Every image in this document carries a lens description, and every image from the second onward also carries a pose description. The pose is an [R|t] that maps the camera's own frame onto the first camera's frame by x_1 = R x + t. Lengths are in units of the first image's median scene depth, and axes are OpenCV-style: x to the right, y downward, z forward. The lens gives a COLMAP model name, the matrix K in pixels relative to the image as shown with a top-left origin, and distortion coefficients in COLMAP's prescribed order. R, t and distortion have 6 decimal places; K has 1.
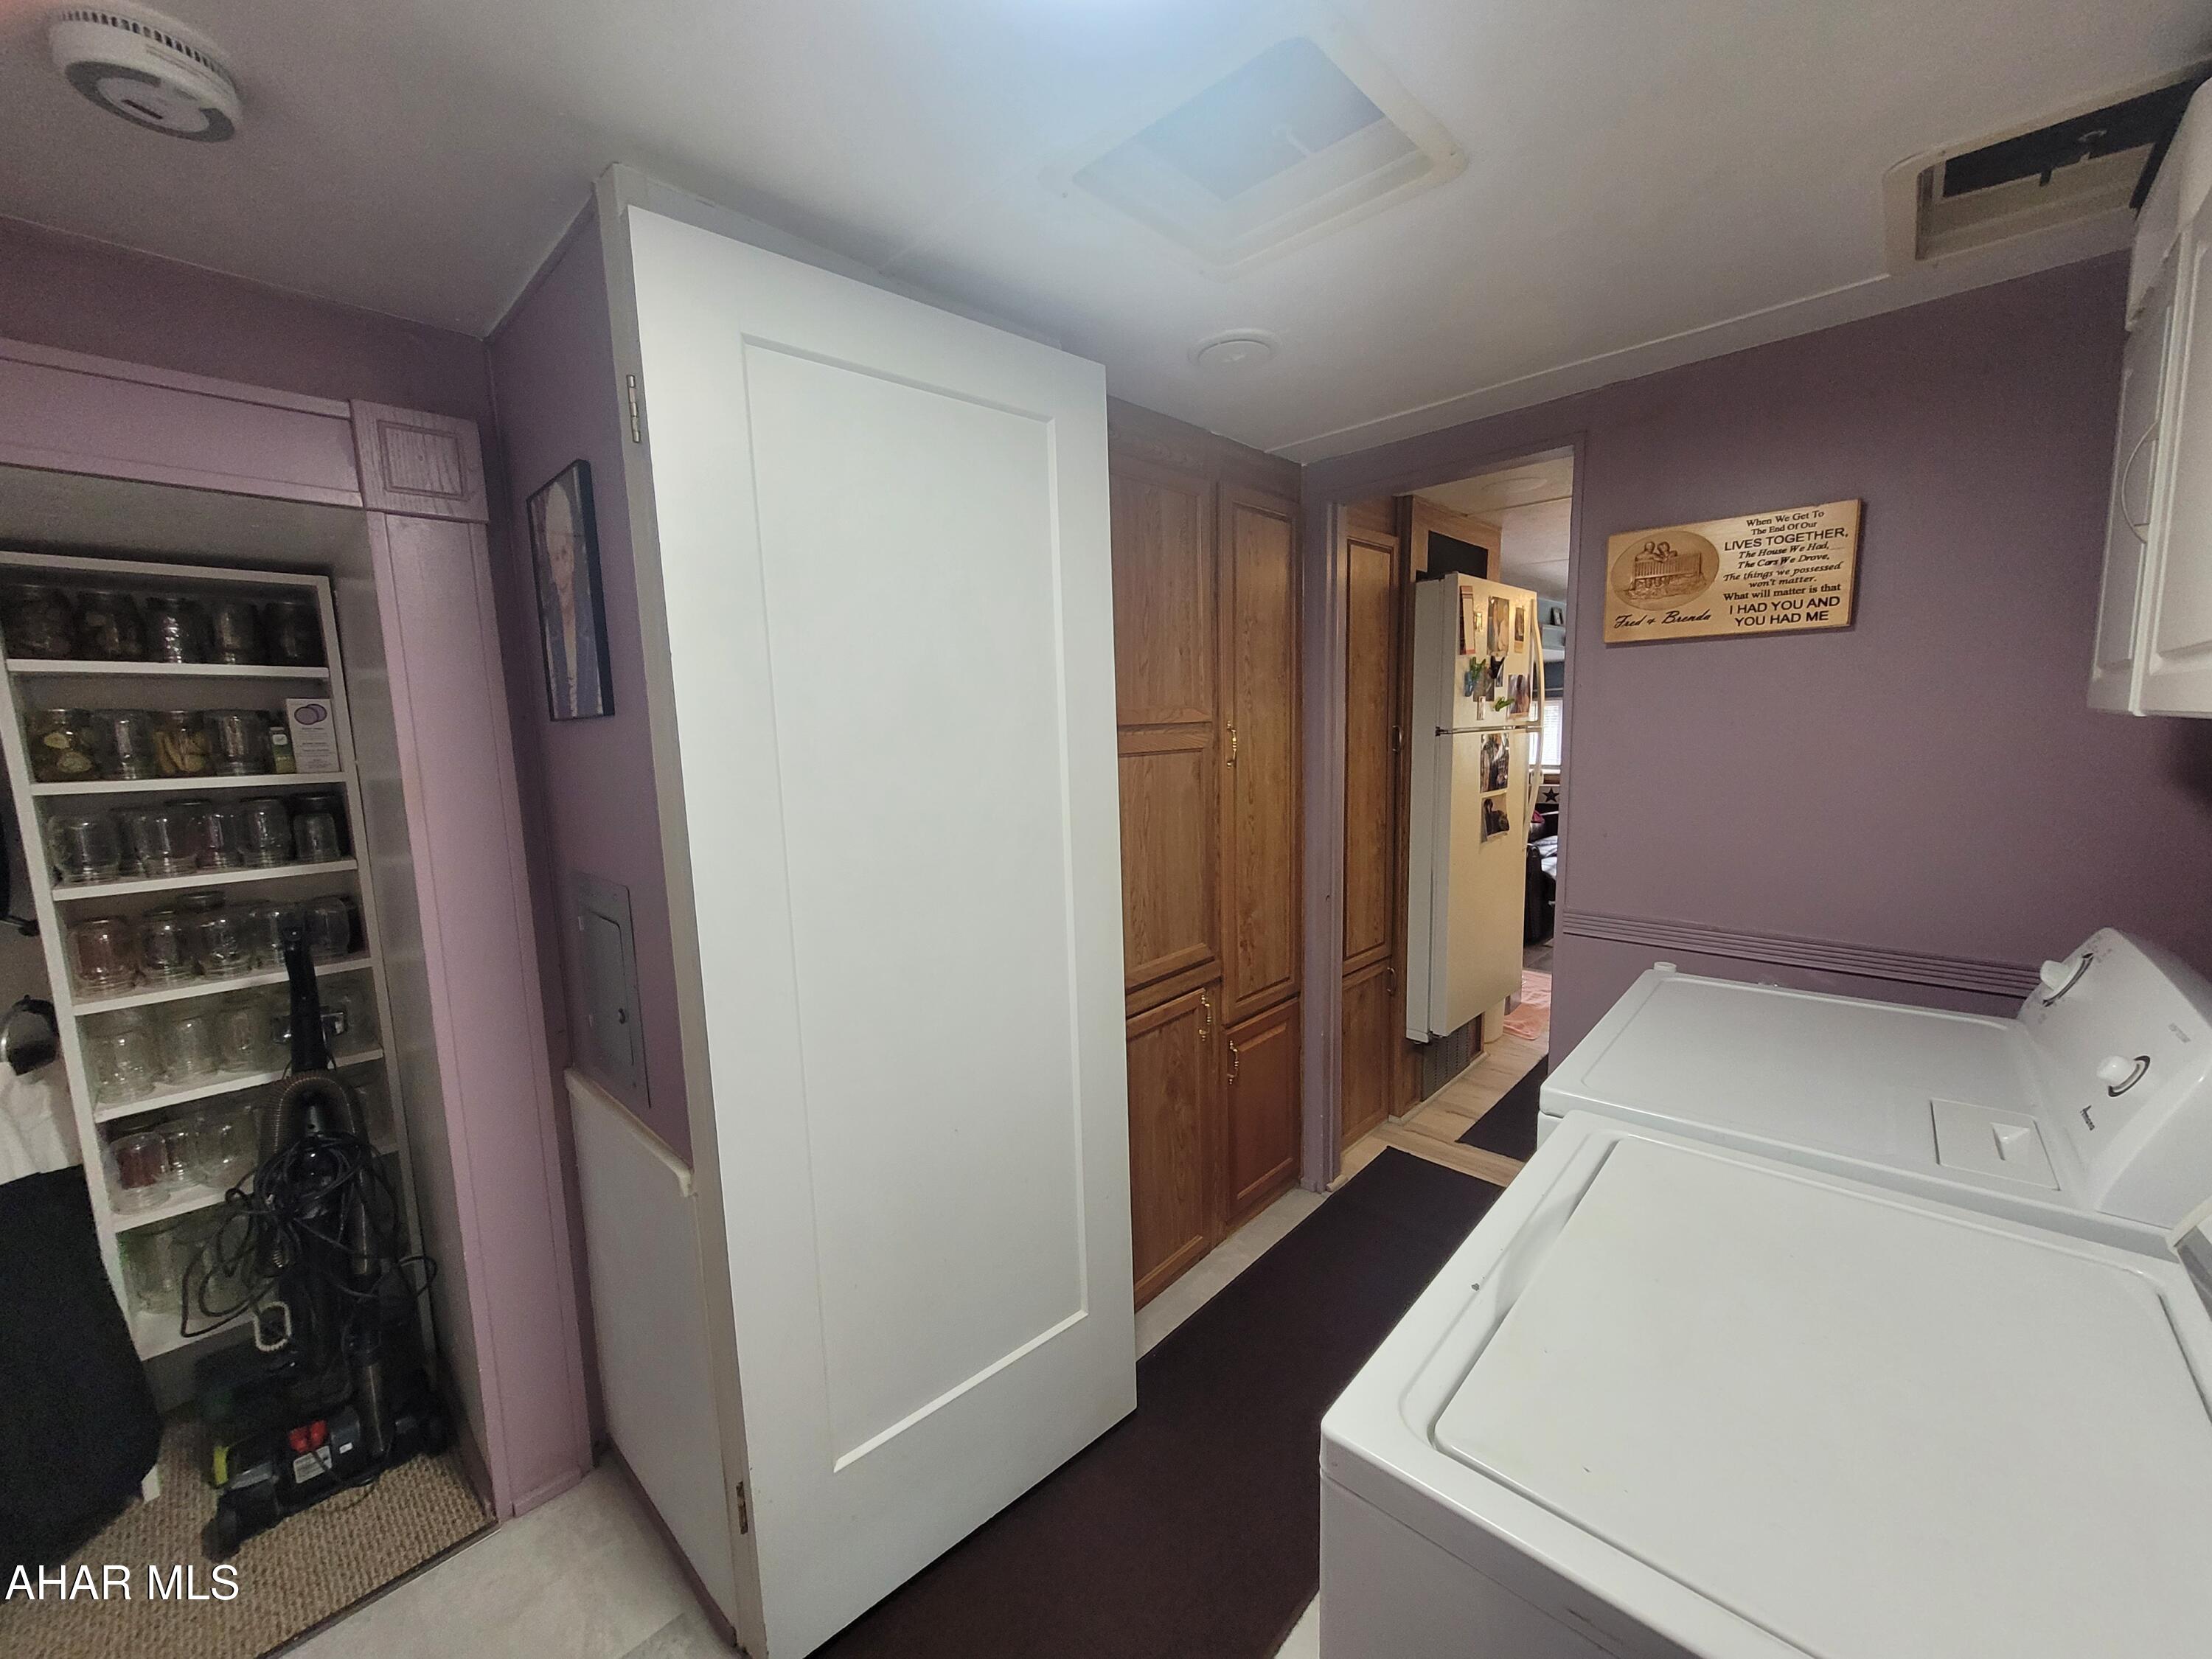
lens RADIAL K [[871.9, 0, 1105.3], [0, 871.9, 832.5], [0, 0, 1]] dist [-0.000869, -0.000080]
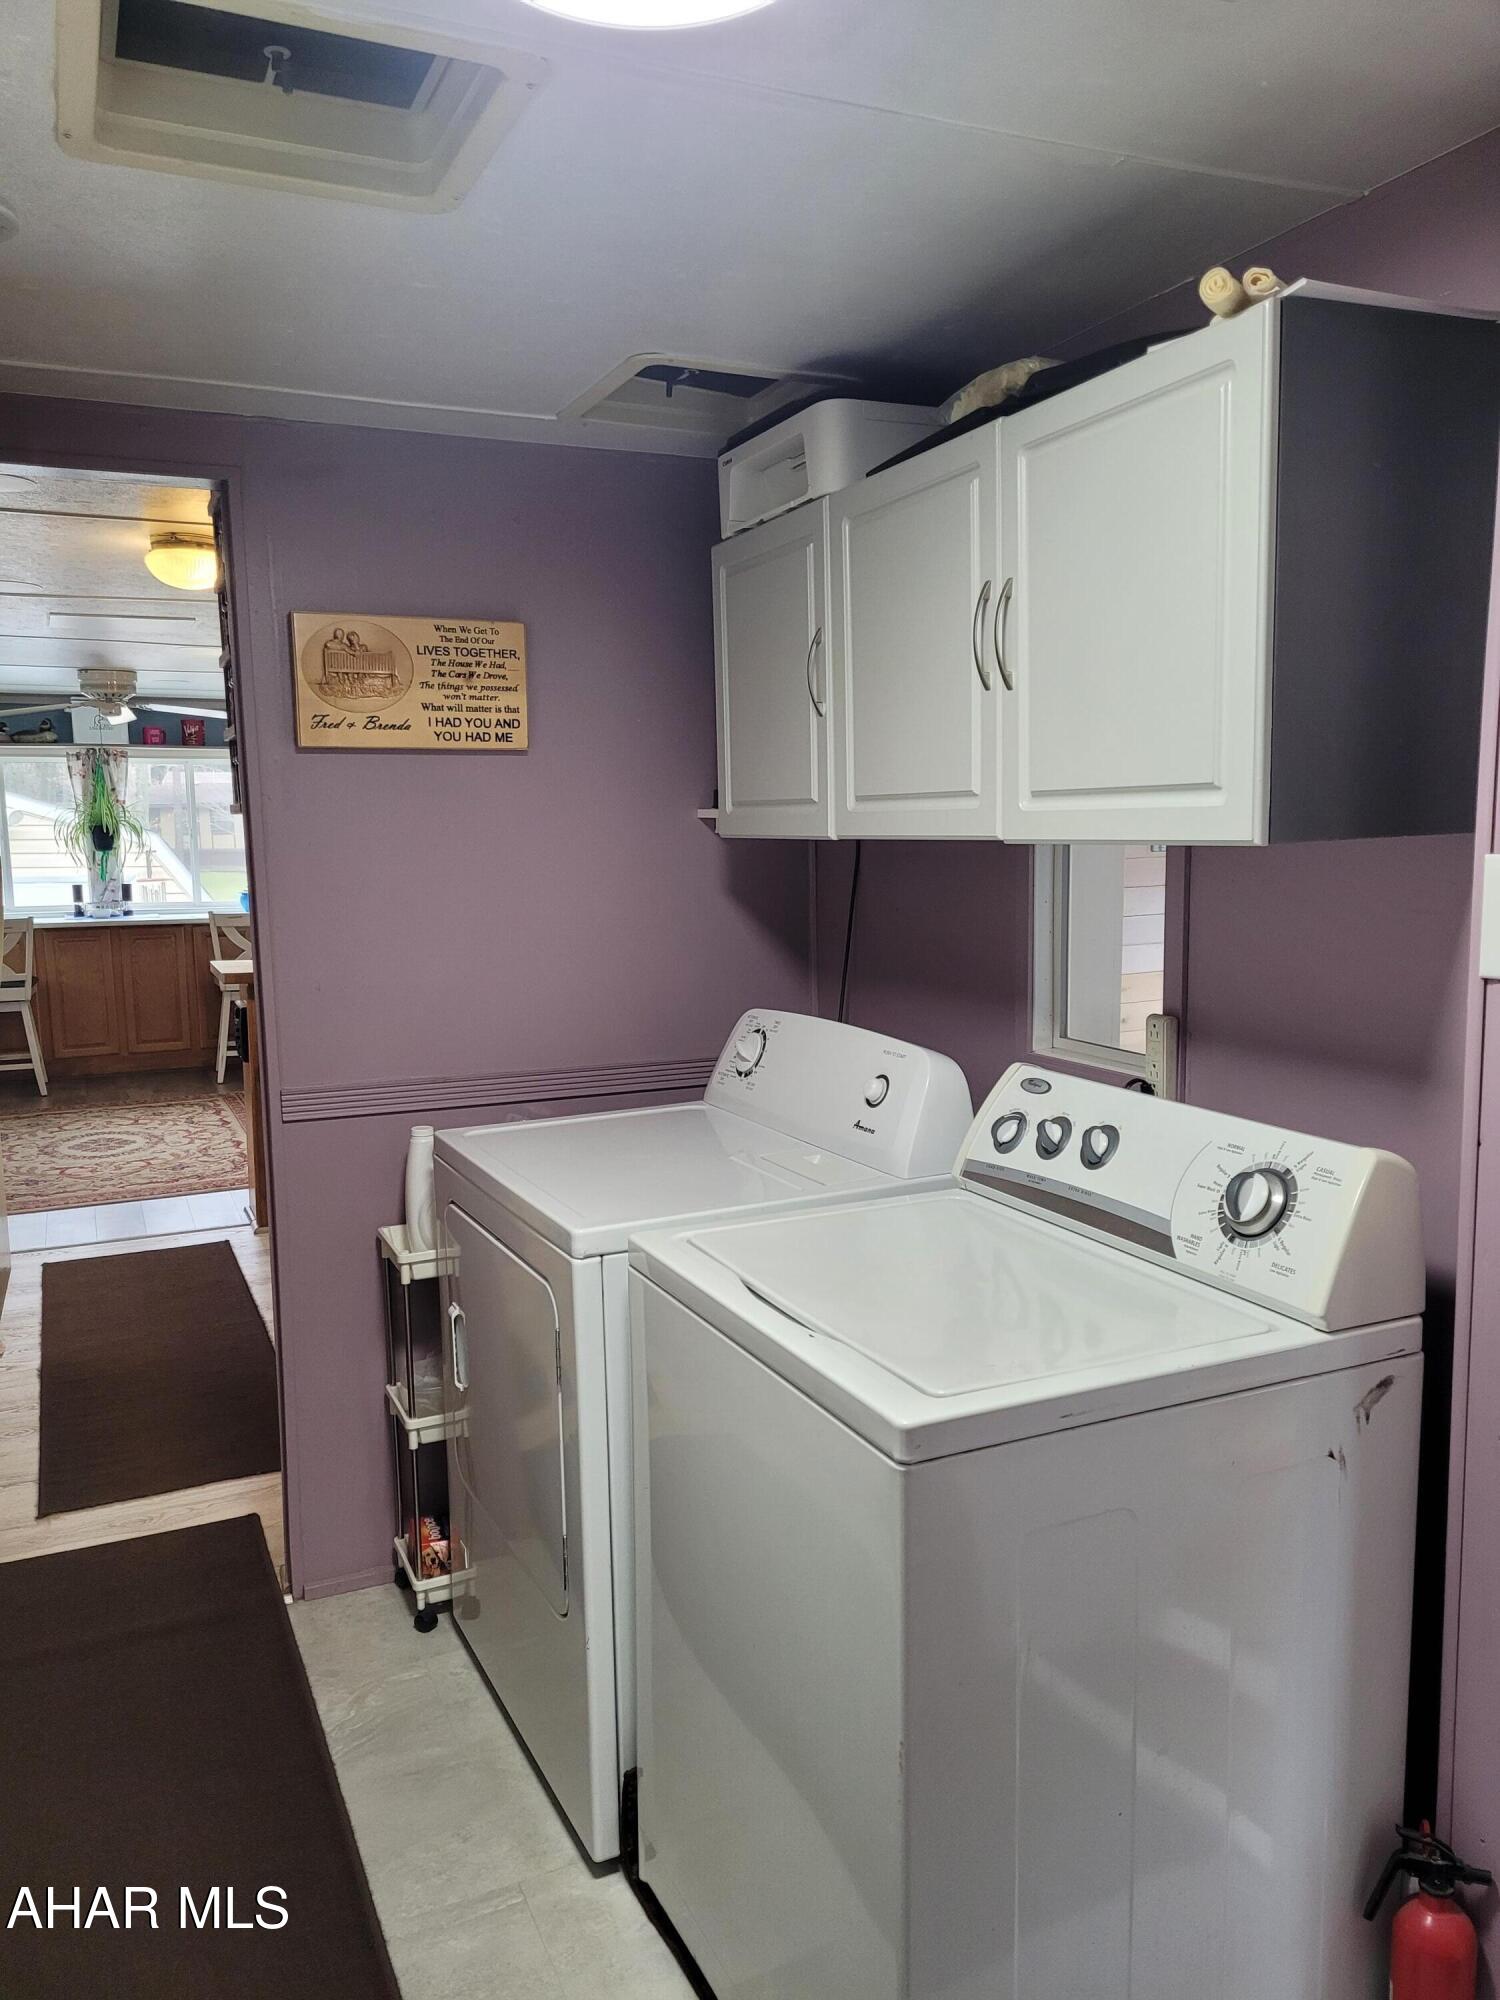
lens RADIAL K [[1509.2, 0, 749.5], [0, 1509.2, 1002.3], [0, 0, 1]] dist [0.035799, 0.000606]
pose [[0.382162, -0.085208, 0.920159, -0.629566], [0.116713, 0.992217, 0.043407, 0.001430], [-0.916695, 0.090806, 0.389132, 0.123064]]
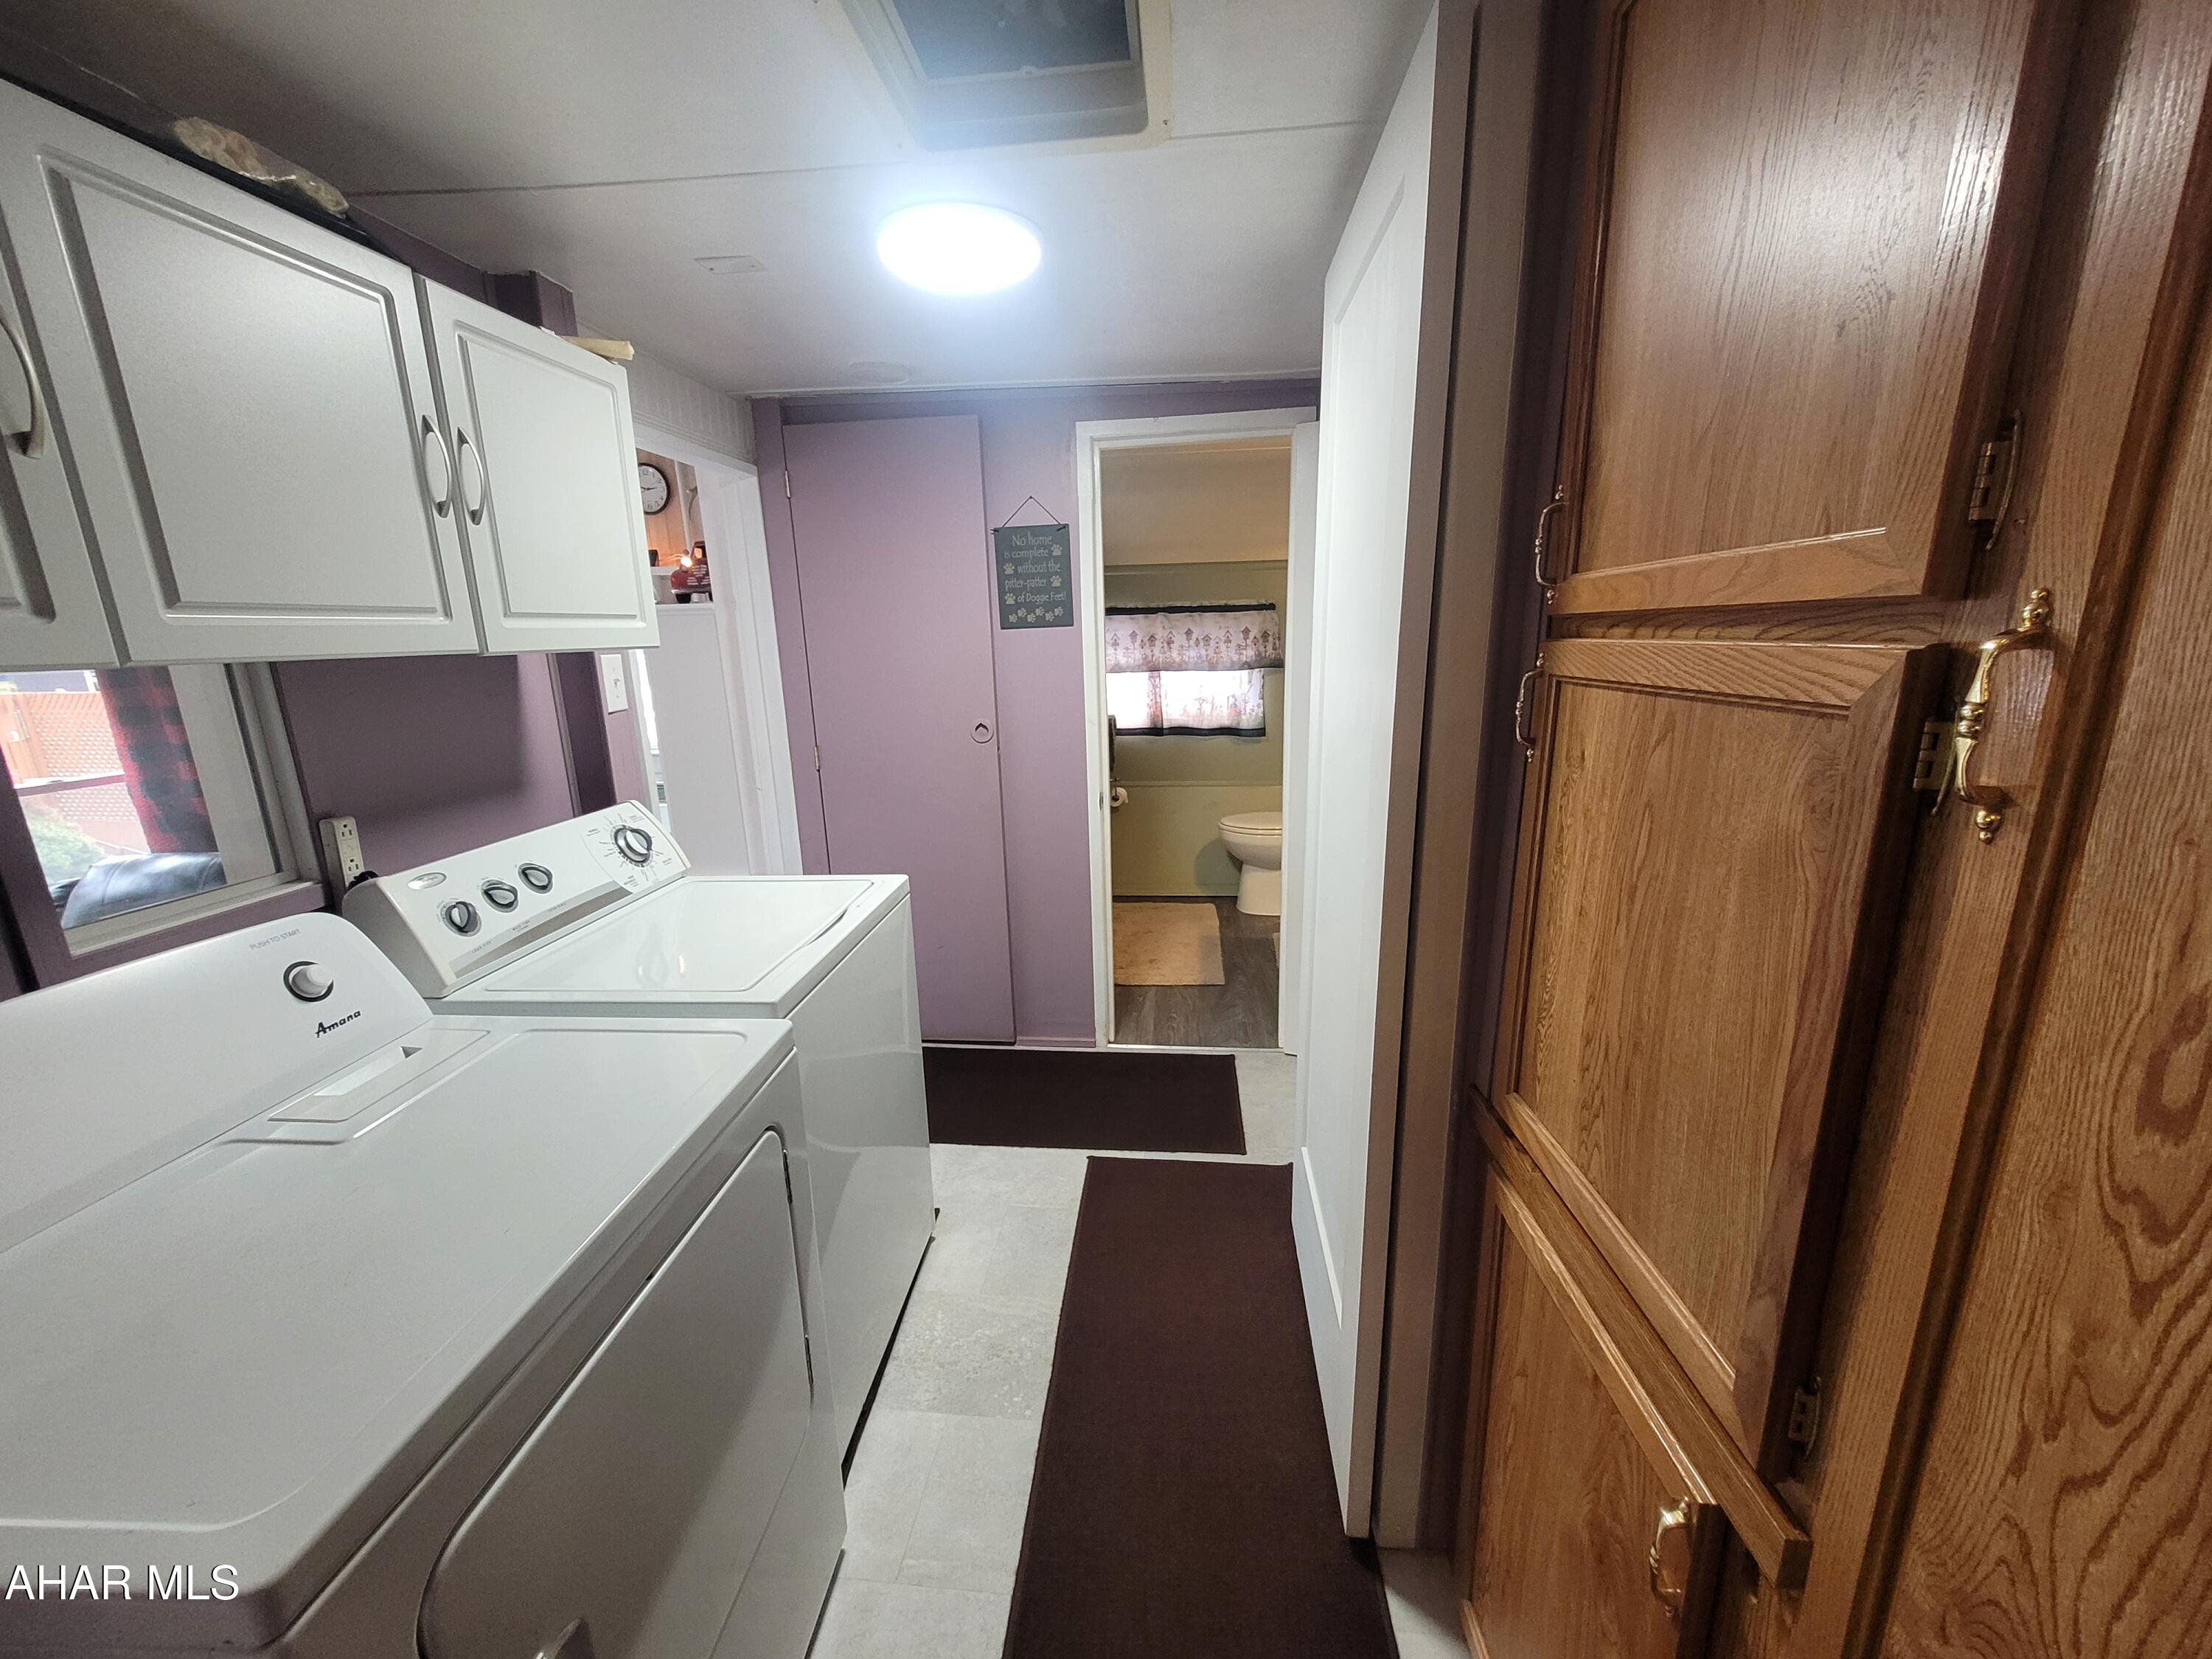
lens RADIAL K [[871.9, 0, 1102.0], [0, 871.9, 837.5], [0, 0, 1]] dist [-0.000869, -0.000080]
pose [[-0.785237, 0.190547, -0.589148, 0.524365], [-0.029805, 0.938738, 0.343339, -0.172241], [0.618478, 0.287162, -0.731453, 1.301982]]
